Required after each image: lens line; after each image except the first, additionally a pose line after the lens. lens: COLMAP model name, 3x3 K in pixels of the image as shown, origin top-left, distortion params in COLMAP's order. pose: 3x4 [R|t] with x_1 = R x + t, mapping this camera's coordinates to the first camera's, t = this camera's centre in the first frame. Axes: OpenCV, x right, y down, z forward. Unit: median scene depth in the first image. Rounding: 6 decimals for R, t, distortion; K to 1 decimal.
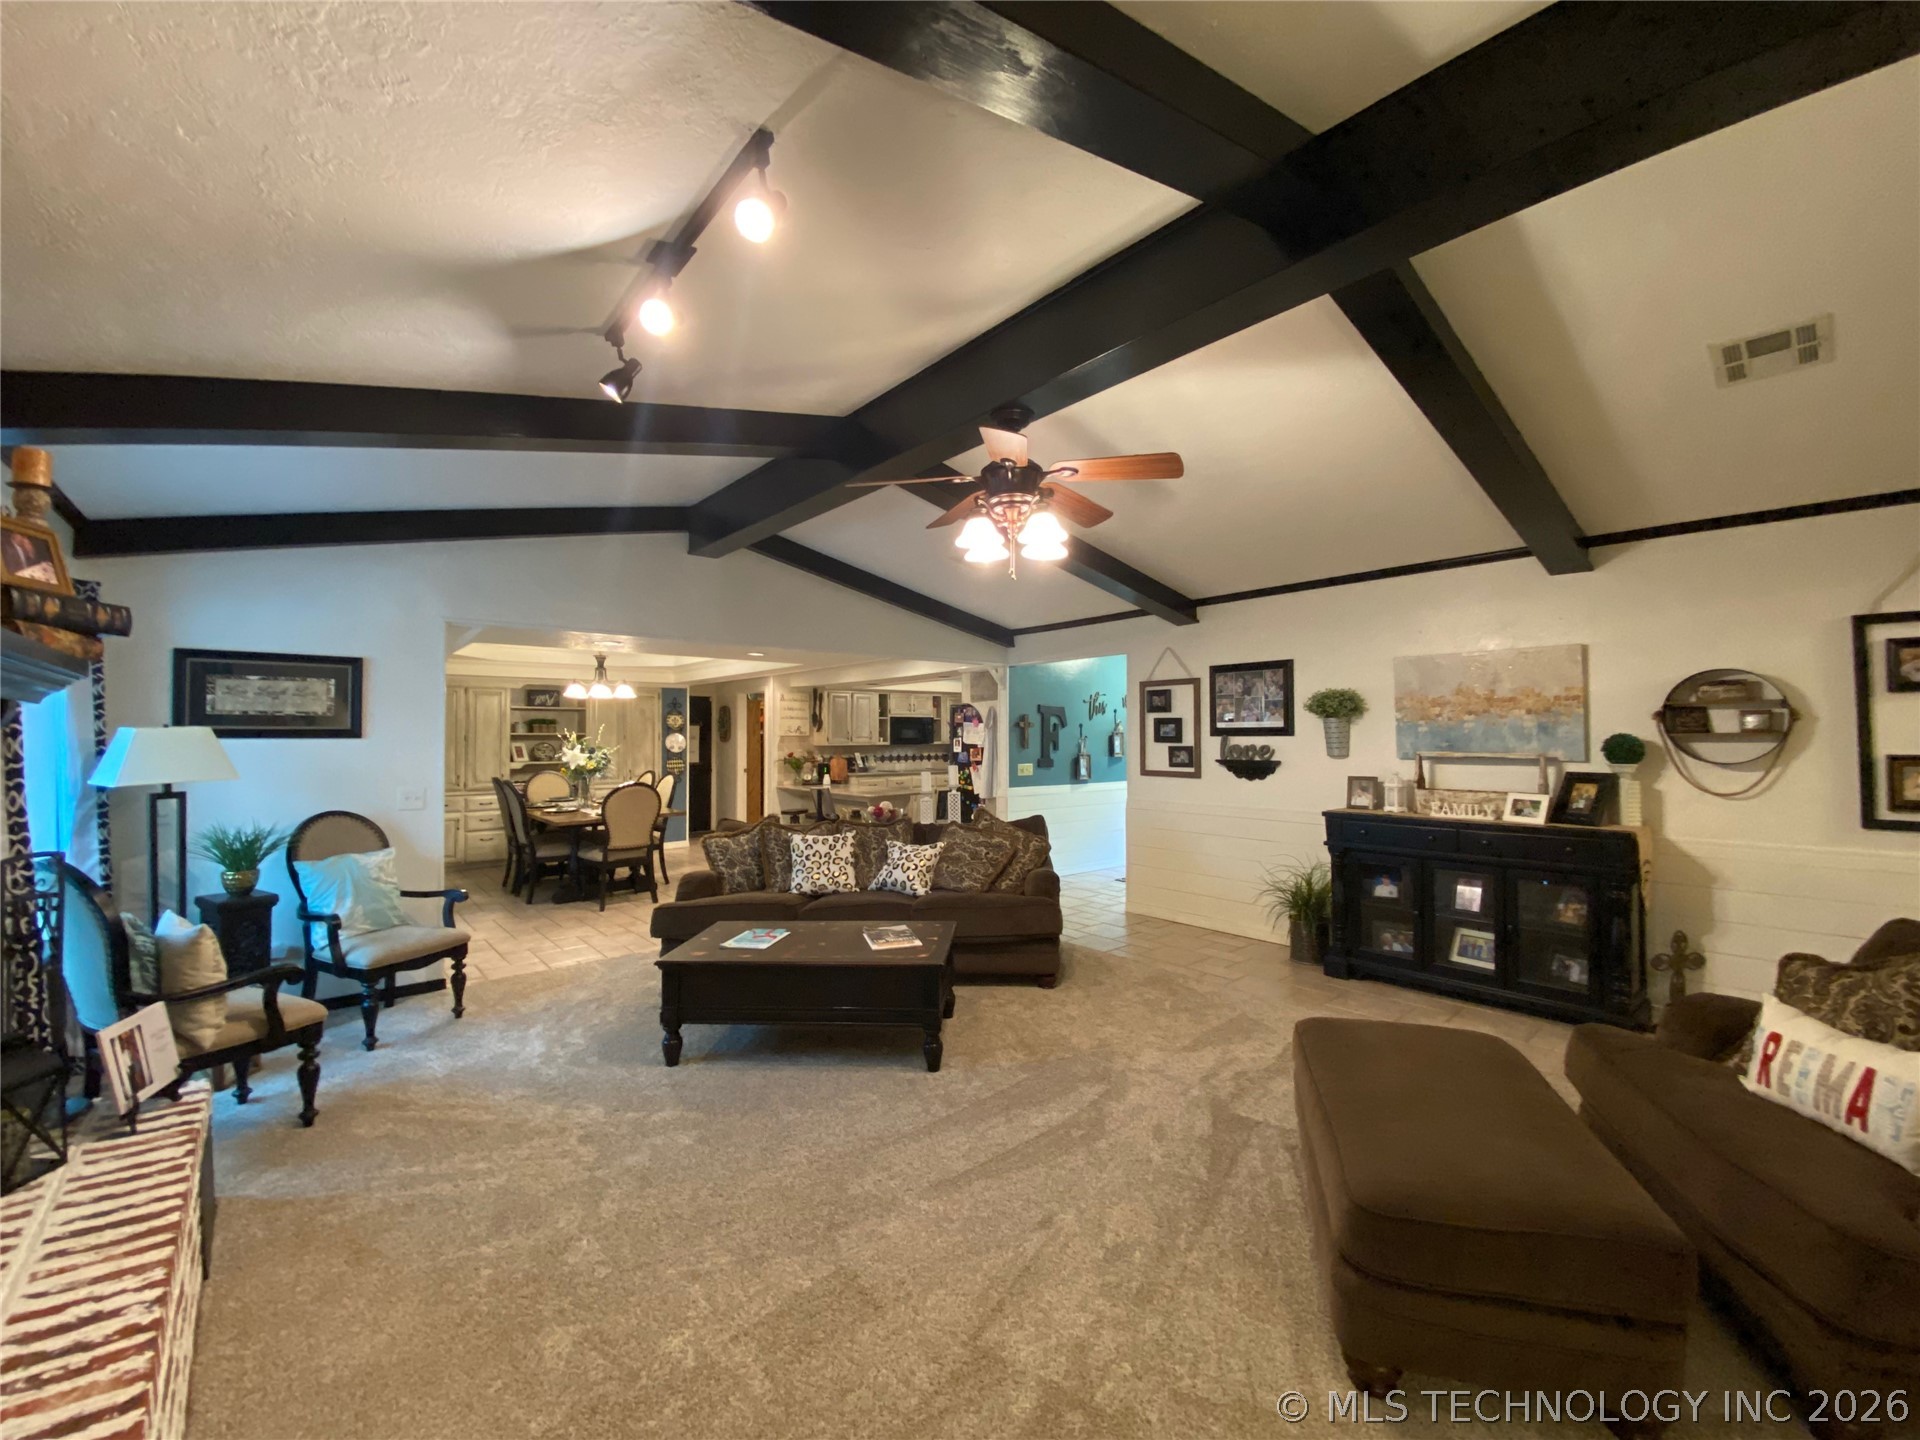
lens RADIAL K [[768.3, 0, 961.0], [0, 768.3, 724.5], [0, 0, 1]] dist [0.023564, -0.023164]
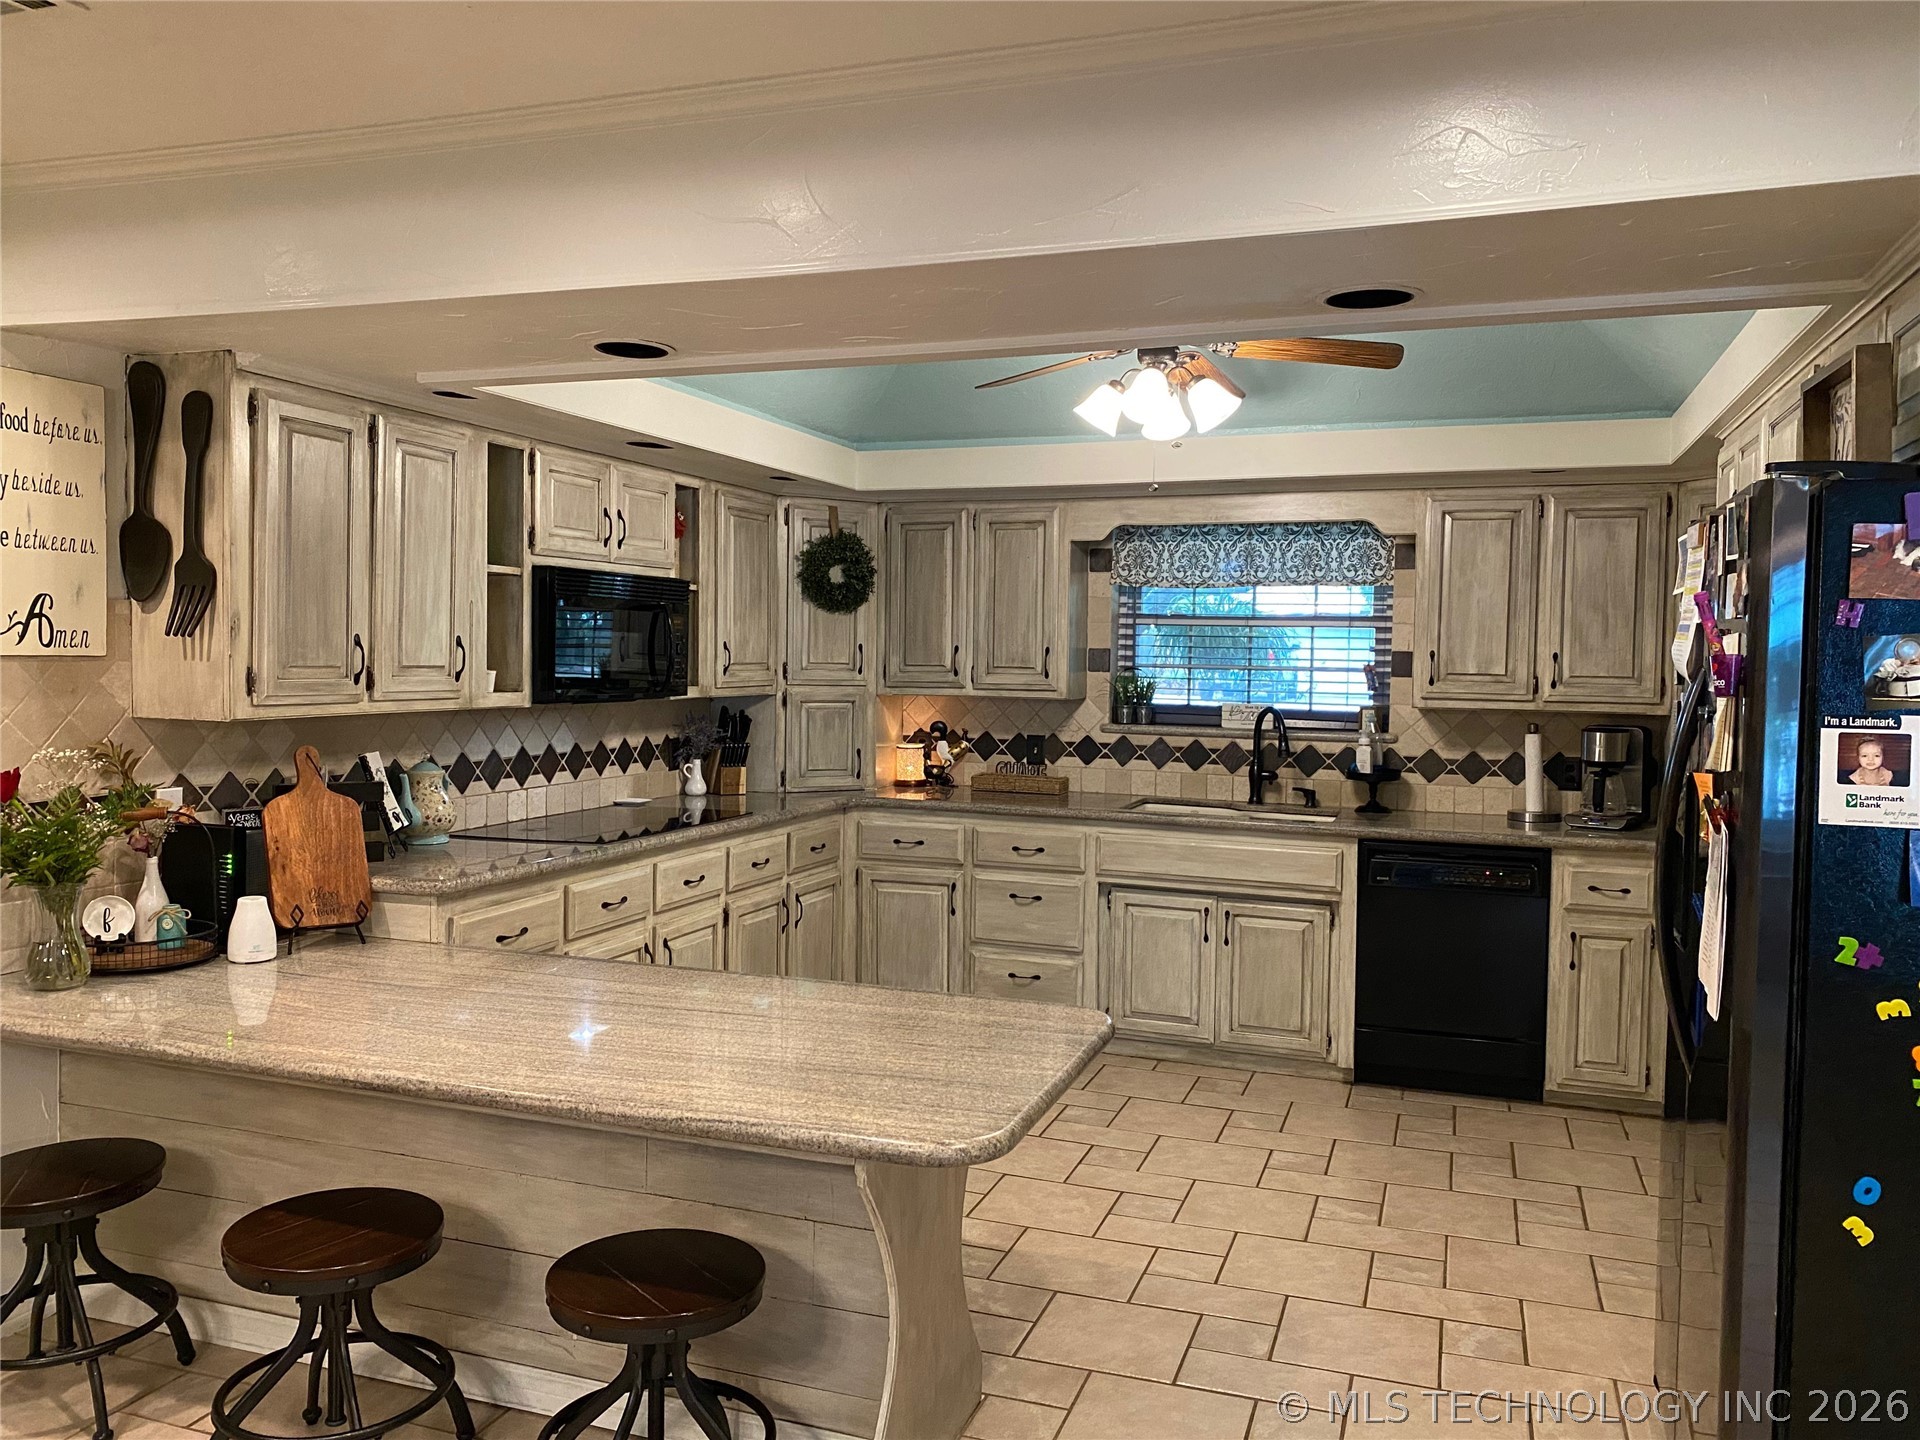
lens RADIAL K [[1460.1, 0, 947.9], [0, 1460.1, 706.3], [0, 0, 1]] dist [0.088171, -0.144466]
pose [[0.867040, -0.001145, 0.498237, -0.356290], [-0.025783, 0.998554, 0.047164, 0.010488], [-0.497571, -0.053740, 0.865757, 1.162902]]
